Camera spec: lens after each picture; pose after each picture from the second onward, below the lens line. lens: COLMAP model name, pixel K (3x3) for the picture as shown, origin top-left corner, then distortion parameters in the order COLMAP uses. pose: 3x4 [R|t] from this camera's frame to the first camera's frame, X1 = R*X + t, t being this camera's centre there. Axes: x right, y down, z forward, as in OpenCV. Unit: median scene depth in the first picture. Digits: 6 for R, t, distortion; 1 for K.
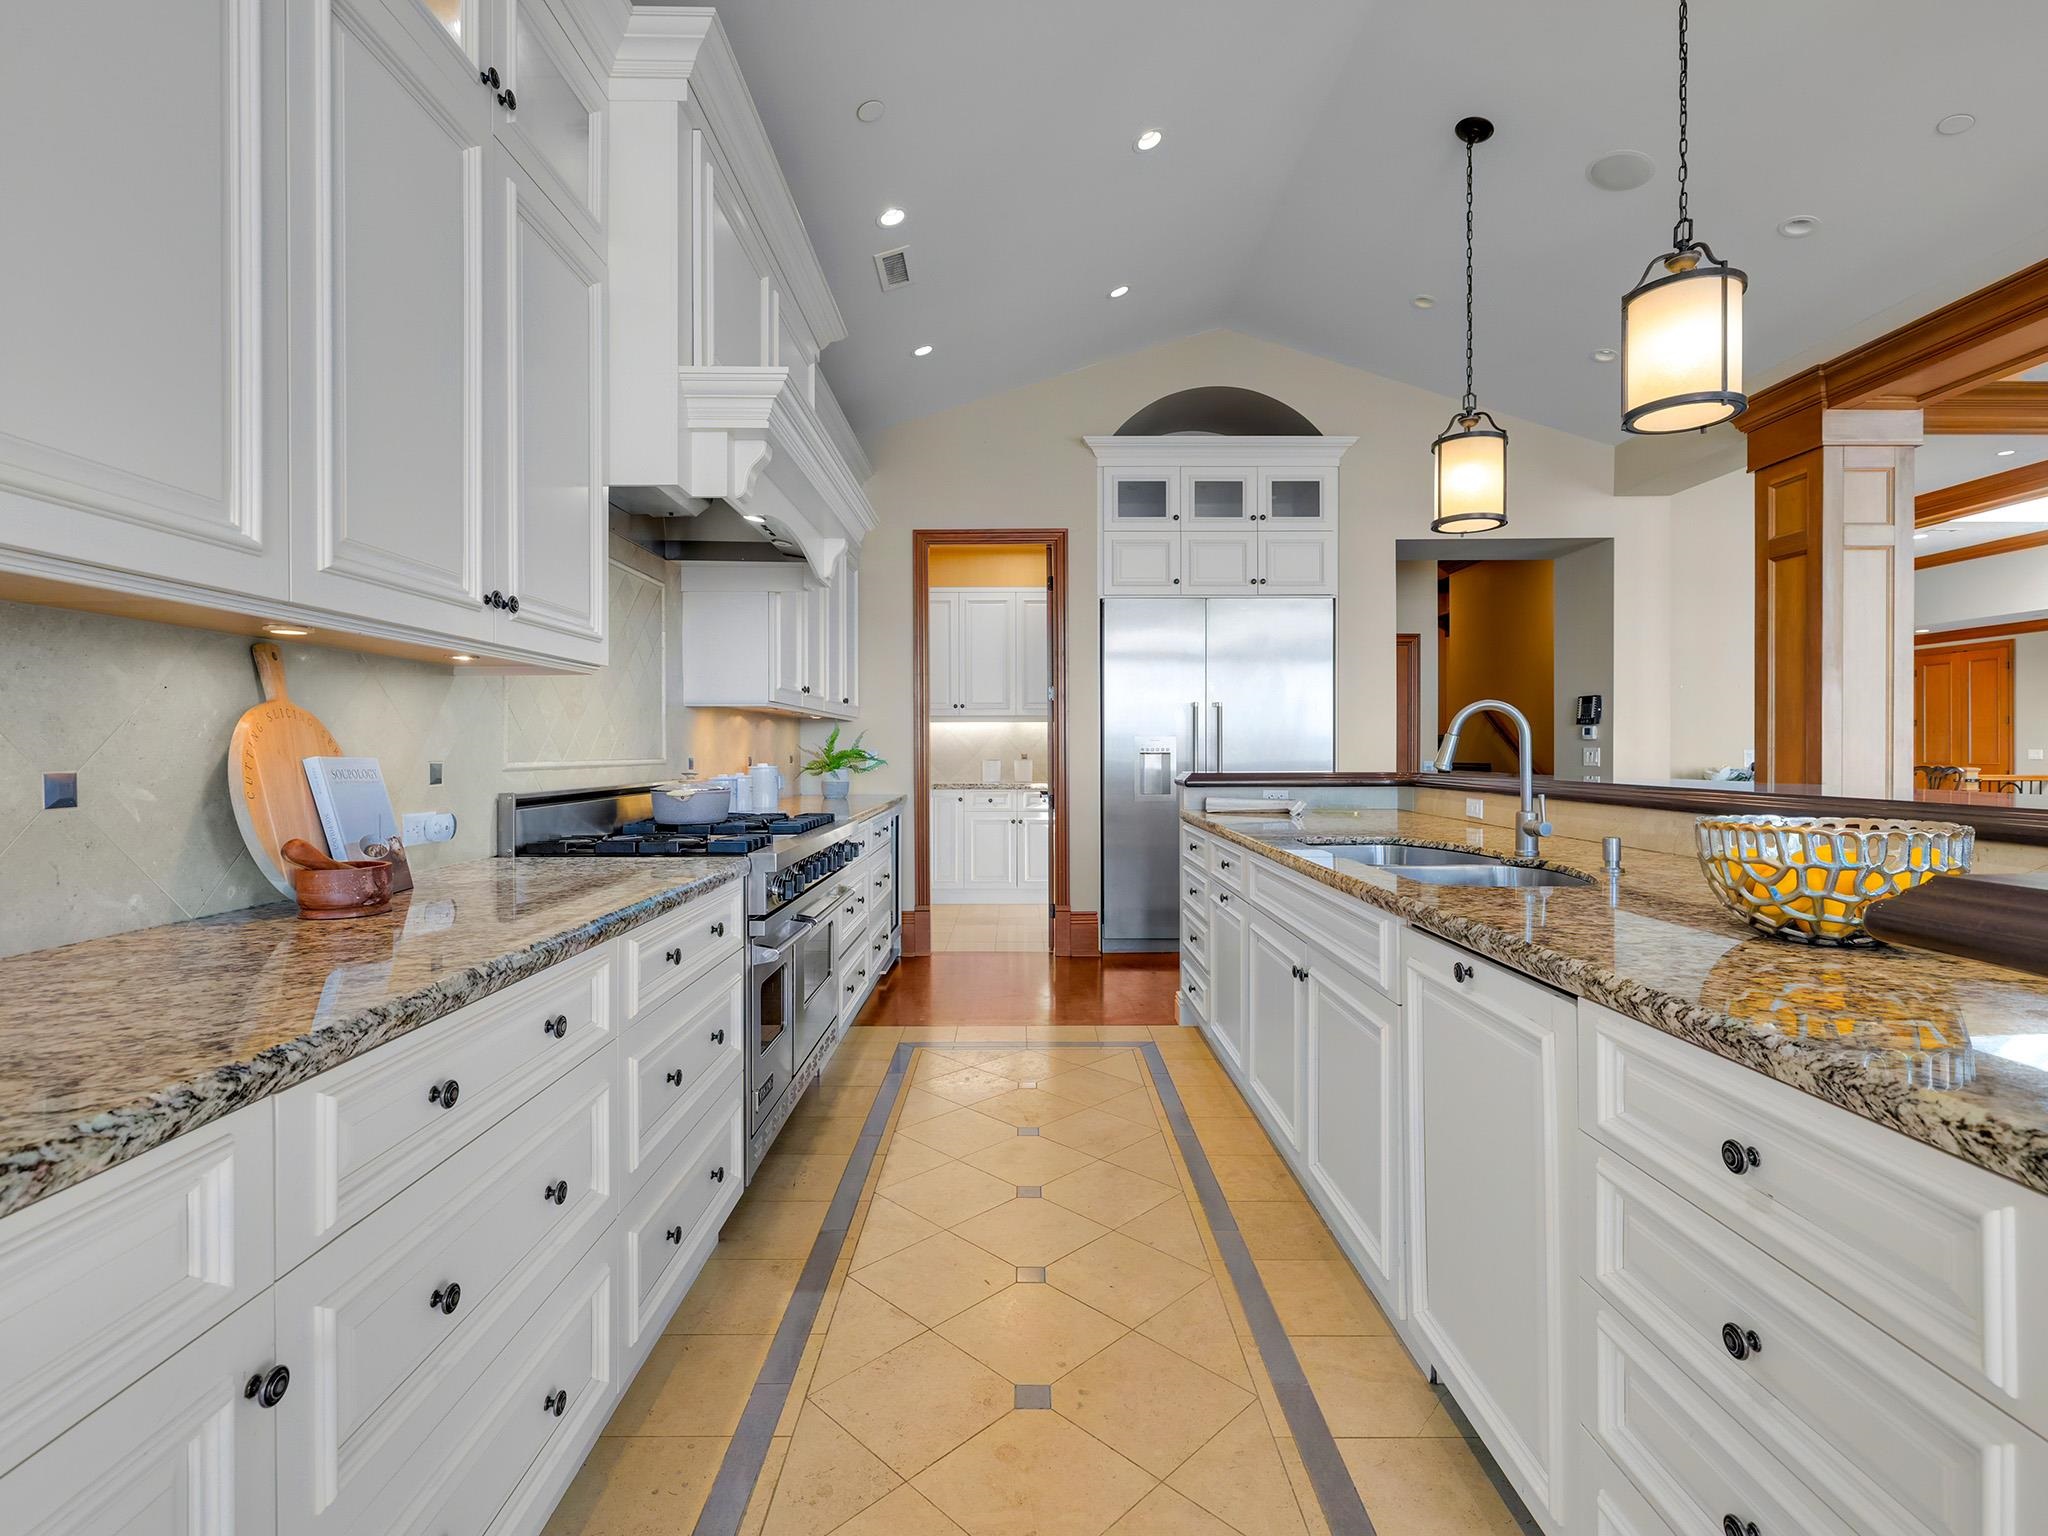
lens RADIAL K [[974.4, 0, 1042.0], [0, 974.4, 754.3], [0, 0, 1]] dist [0.002378, 0.001851]
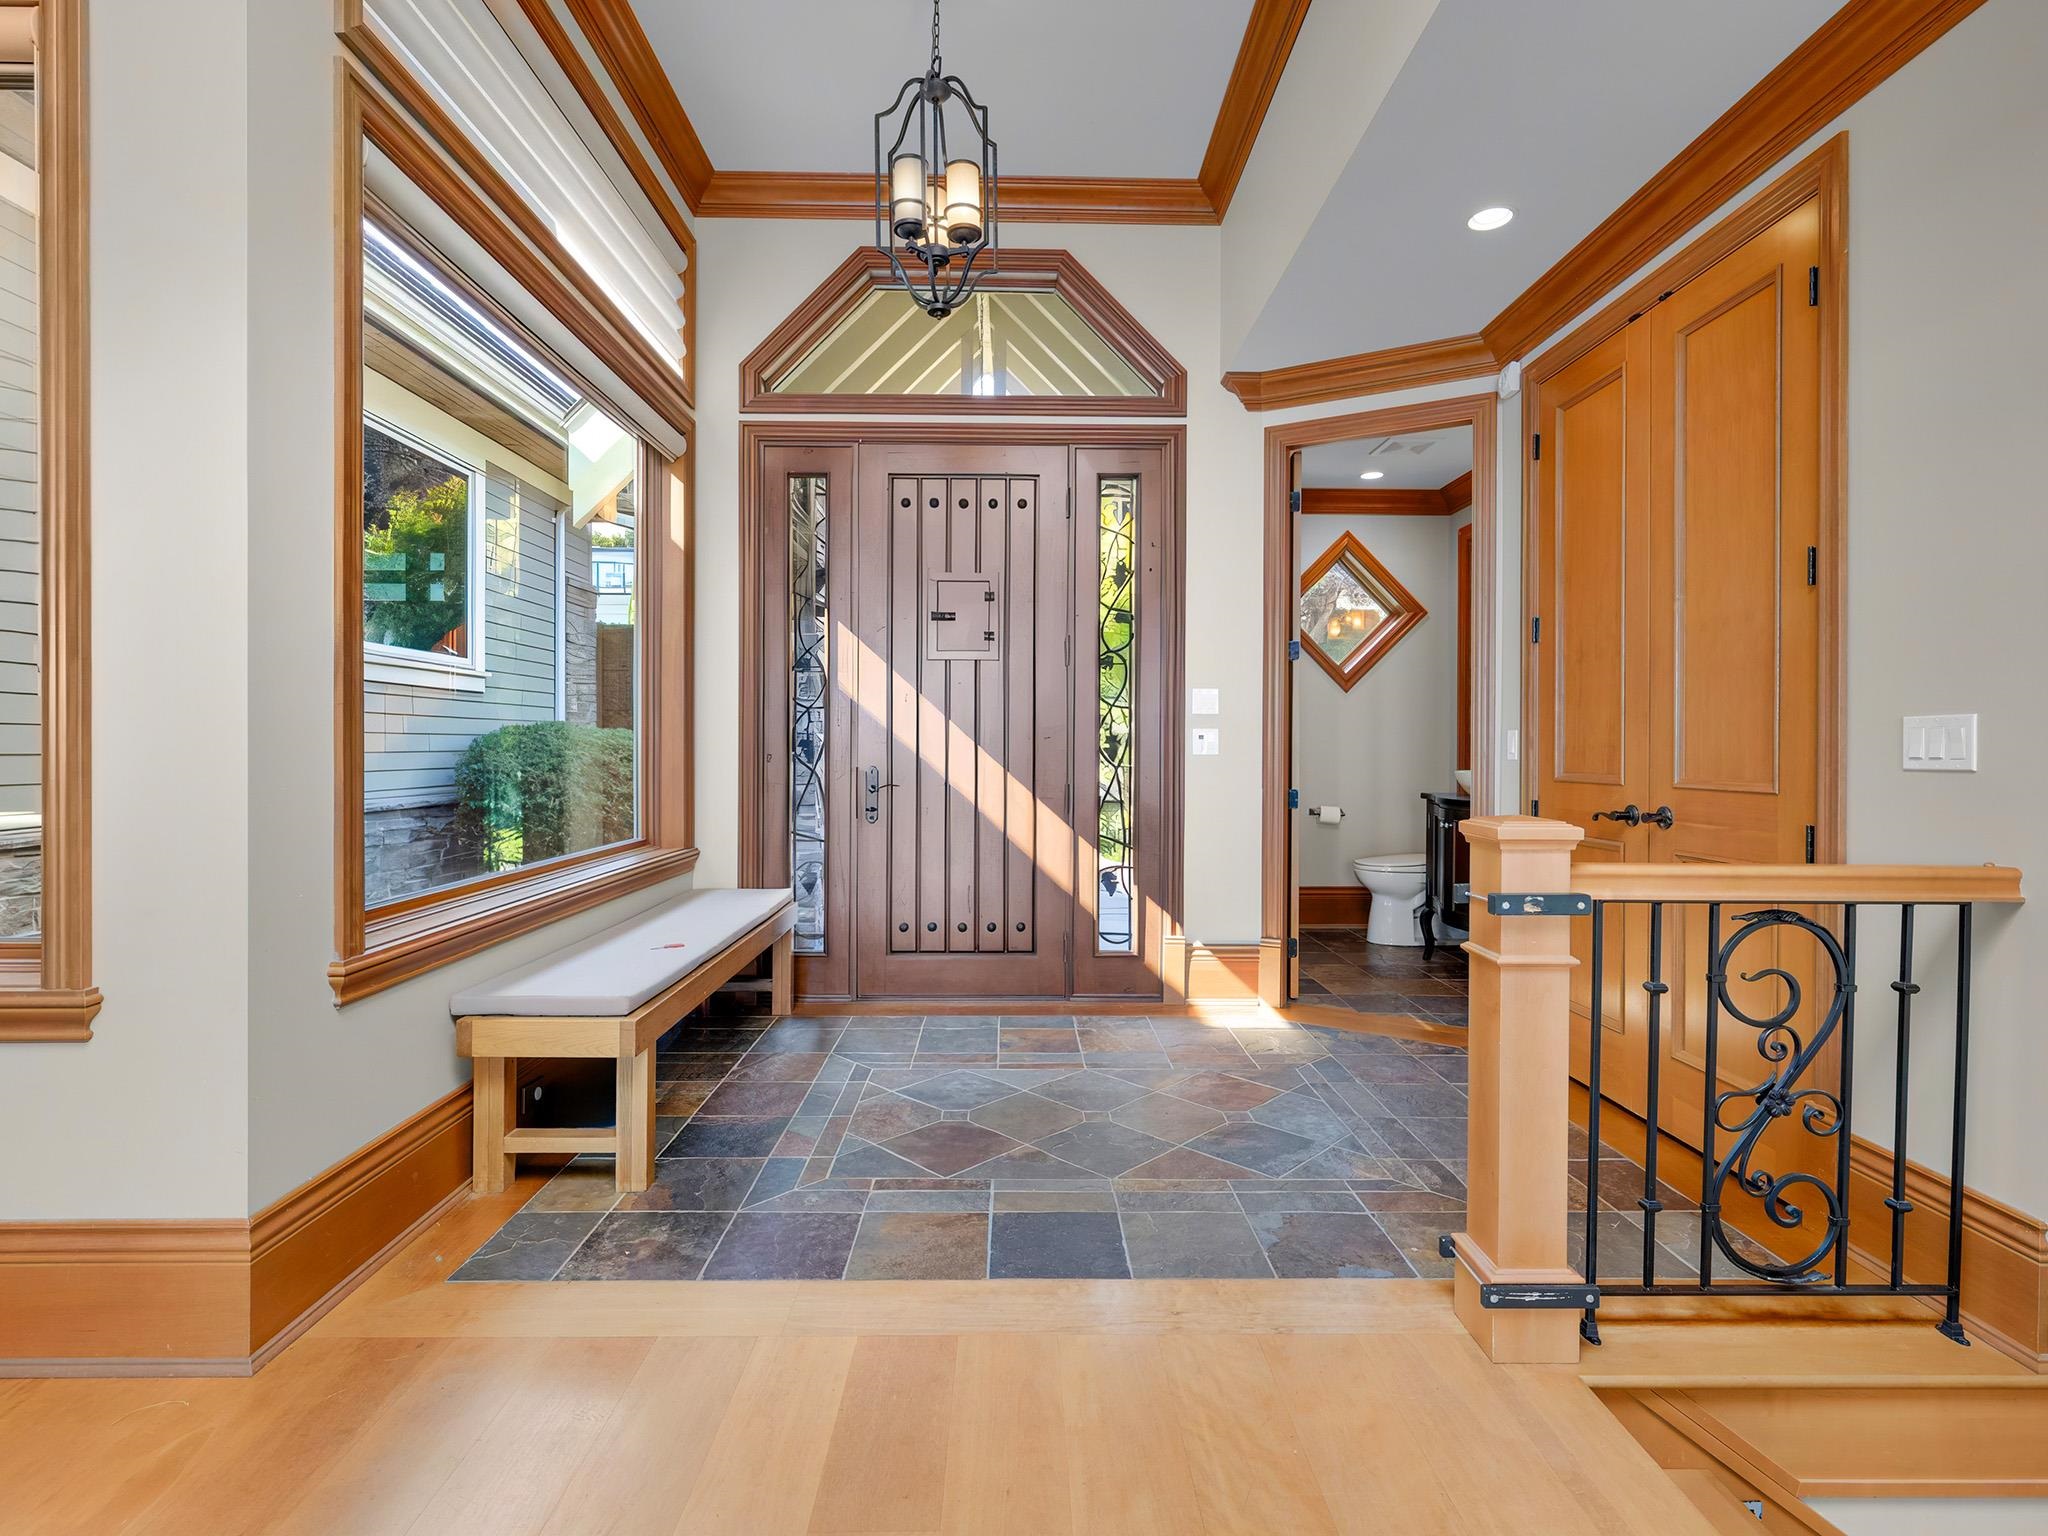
lens RADIAL K [[974.4, 0, 1042.0], [0, 974.4, 754.3], [0, 0, 1]] dist [0.002378, 0.001851]
pose [[0.999993, 0.003779, 0.000614, 0.854453], [-0.003781, 0.999982, 0.004591, 0.002117], [-0.000596, -0.004593, 0.999989, 0.825289]]
